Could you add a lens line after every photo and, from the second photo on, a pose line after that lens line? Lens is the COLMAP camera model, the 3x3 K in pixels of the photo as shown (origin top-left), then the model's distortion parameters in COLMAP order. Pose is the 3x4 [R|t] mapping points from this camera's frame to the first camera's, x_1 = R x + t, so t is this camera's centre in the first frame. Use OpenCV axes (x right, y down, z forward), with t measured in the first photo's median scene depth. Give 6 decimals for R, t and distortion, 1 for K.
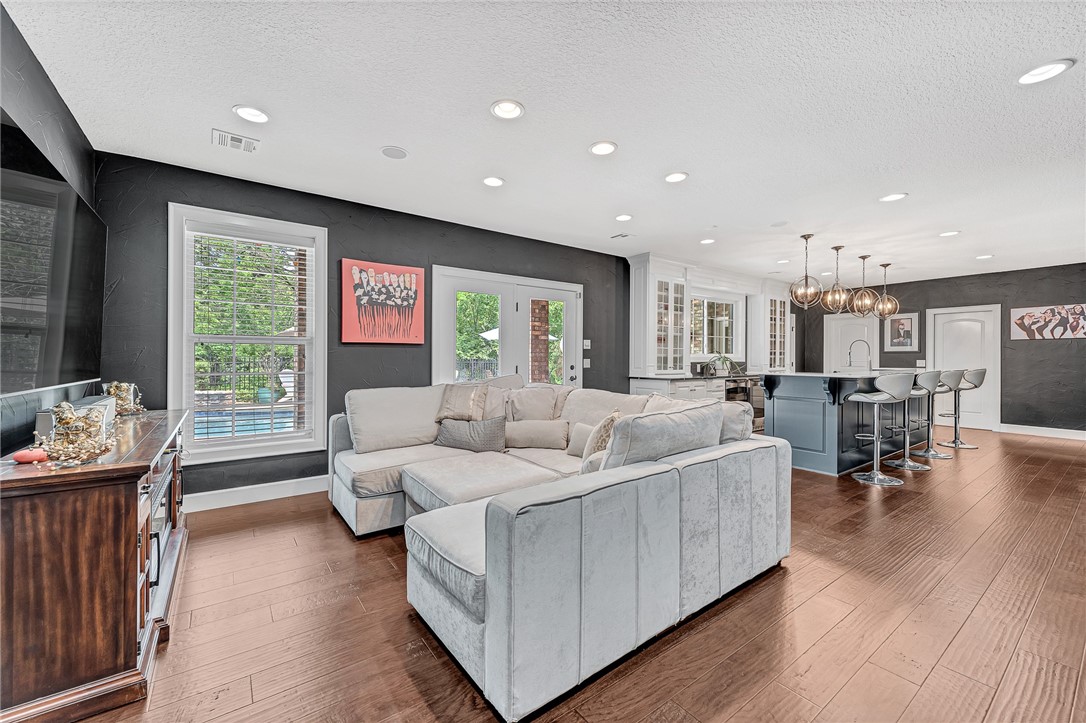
lens RADIAL K [[439.2, 0, 532.7], [0, 439.2, 362.3], [0, 0, 1]] dist [0.014388, -0.003864]
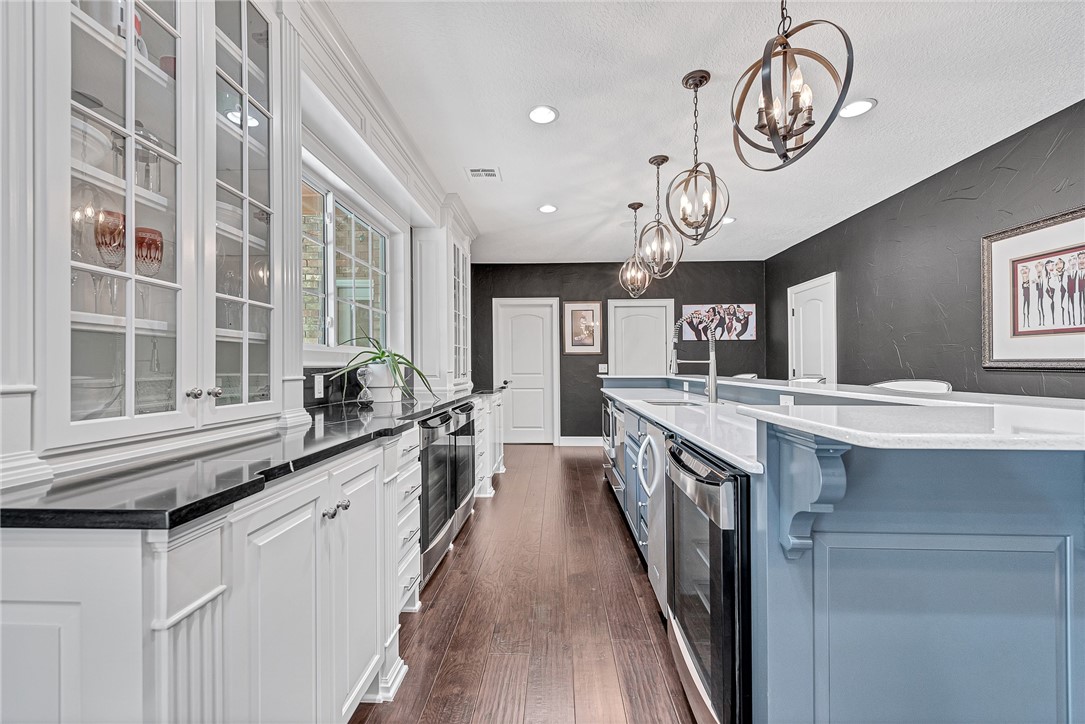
lens RADIAL K [[438.8, 0, 537.4], [0, 438.8, 364.7], [0, 0, 1]] dist [0.014388, -0.003864]
pose [[0.621182, 0.001883, 0.783664, 0.237460], [0.010441, 0.999888, -0.010679, 0.002545], [-0.783597, 0.014816, 0.621093, 0.714756]]
